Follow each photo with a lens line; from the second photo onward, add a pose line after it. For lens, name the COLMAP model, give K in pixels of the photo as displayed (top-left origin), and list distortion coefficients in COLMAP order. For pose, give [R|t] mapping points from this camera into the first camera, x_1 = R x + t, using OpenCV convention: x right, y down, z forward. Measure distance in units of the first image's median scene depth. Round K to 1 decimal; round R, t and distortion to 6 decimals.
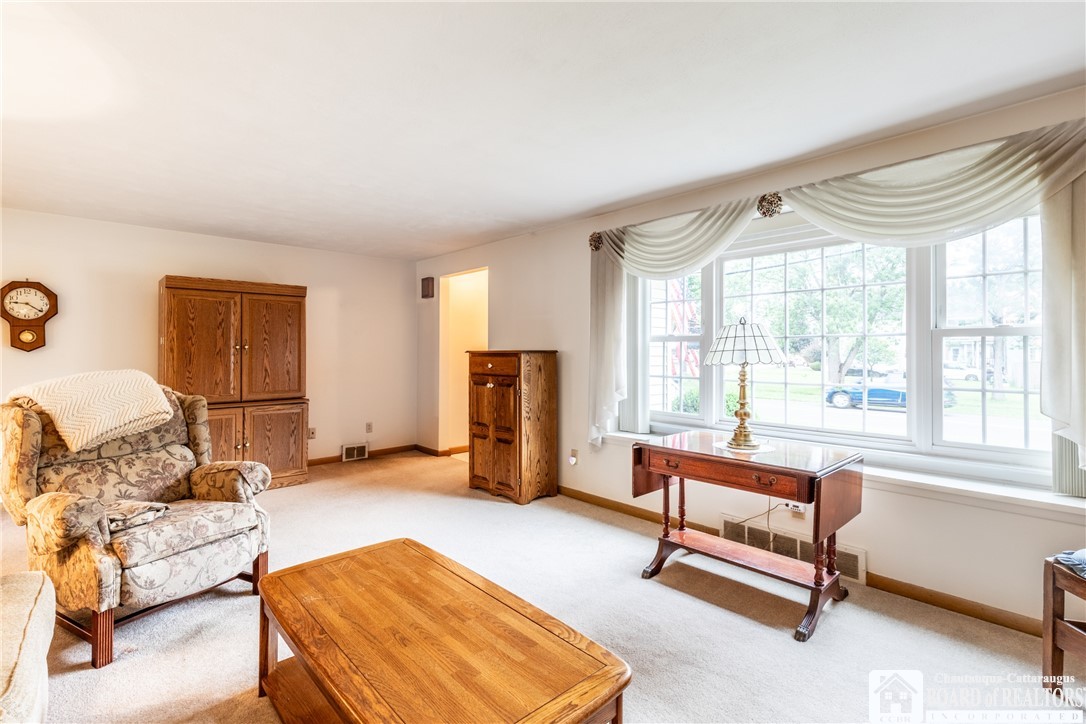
lens RADIAL K [[501.5, 0, 538.6], [0, 501.5, 340.8], [0, 0, 1]] dist [0.001496, -0.001398]
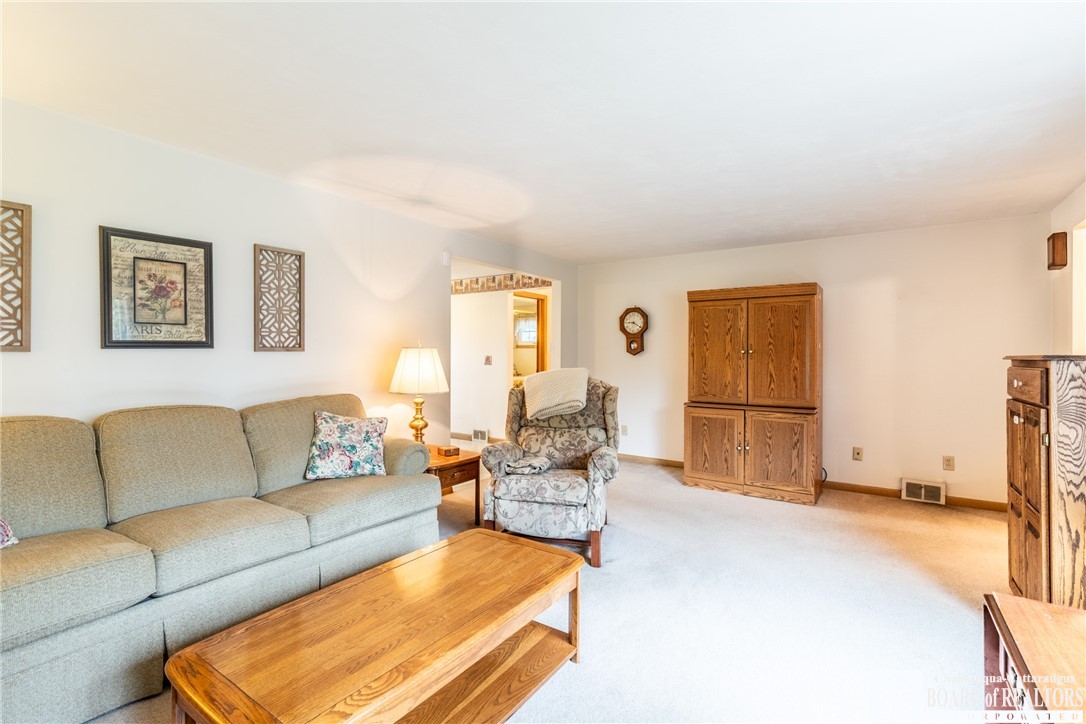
lens RADIAL K [[501.5, 0, 546.2], [0, 501.5, 350.3], [0, 0, 1]] dist [0.001496, -0.001398]
pose [[0.221623, -0.007882, -0.975101, 0.345794], [0.013881, 0.999892, -0.004928, 0.010216], [0.975034, -0.012443, 0.221708, 0.413322]]
